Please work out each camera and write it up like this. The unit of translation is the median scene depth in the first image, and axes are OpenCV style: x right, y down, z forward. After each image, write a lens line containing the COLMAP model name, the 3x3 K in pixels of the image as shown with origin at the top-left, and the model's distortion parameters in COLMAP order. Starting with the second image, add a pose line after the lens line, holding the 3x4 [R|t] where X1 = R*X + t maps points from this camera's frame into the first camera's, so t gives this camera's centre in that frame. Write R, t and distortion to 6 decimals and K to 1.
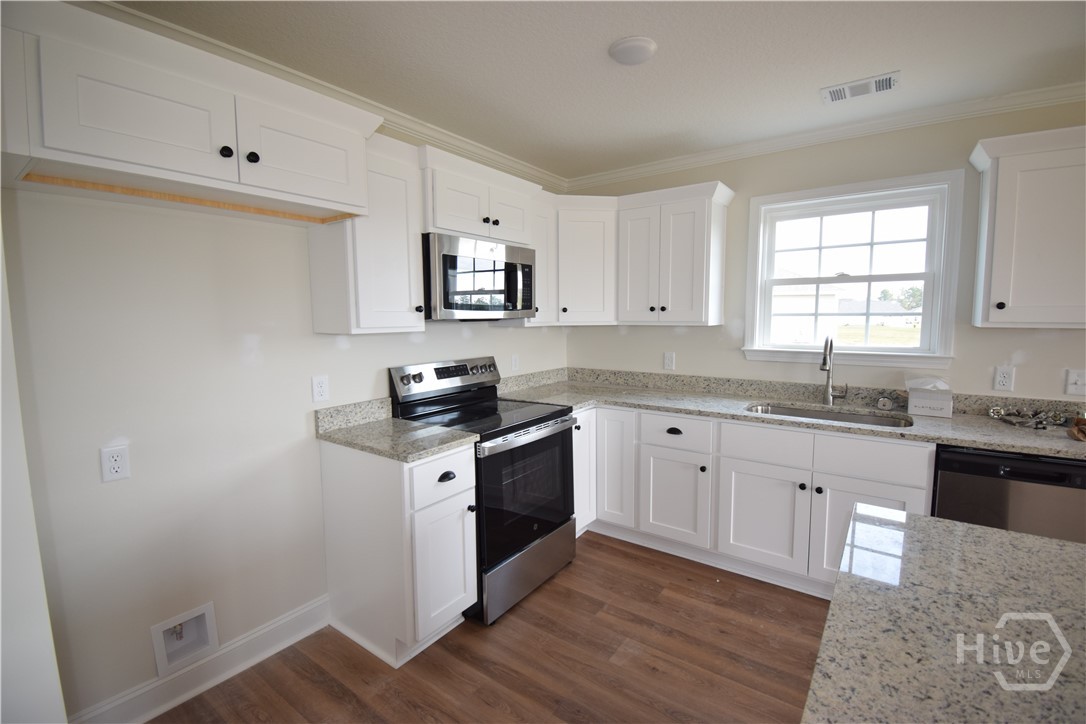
lens RADIAL K [[473.6, 0, 541.3], [0, 473.6, 361.0], [0, 0, 1]] dist [0.003279, -0.000063]
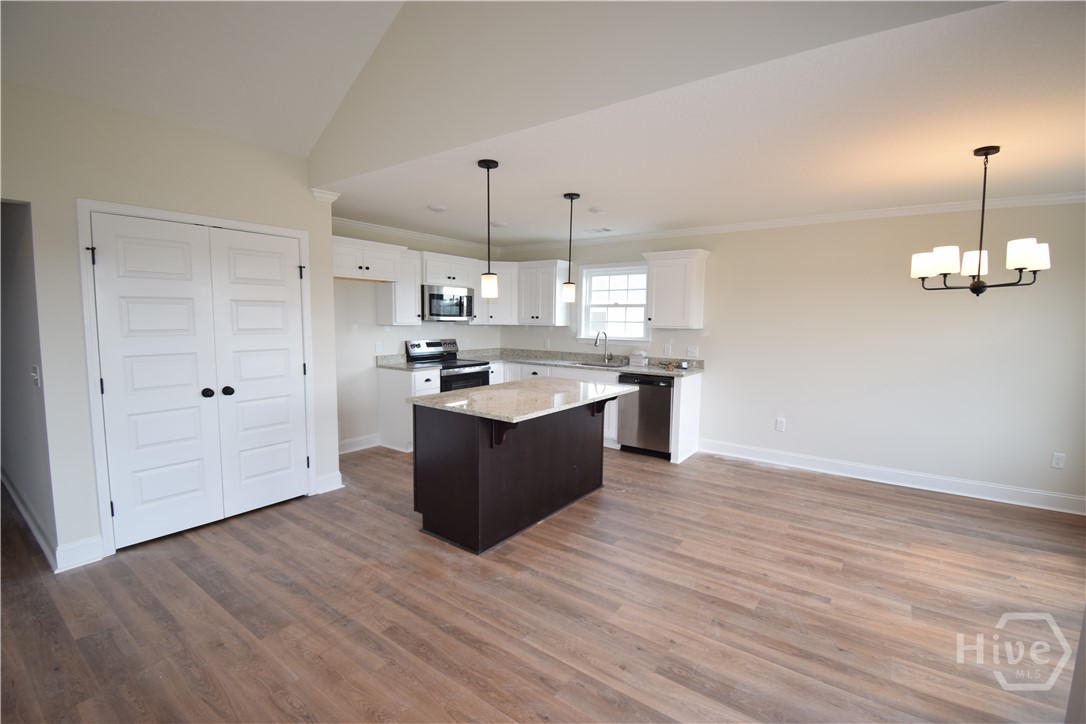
lens RADIAL K [[473.6, 0, 544.8], [0, 473.6, 361.5], [0, 0, 1]] dist [0.003279, -0.000063]
pose [[0.999797, 0.020115, 0.001012, 0.323245], [-0.020107, 0.999768, -0.007743, 0.108766], [-0.001168, 0.007721, 0.999970, -1.188994]]
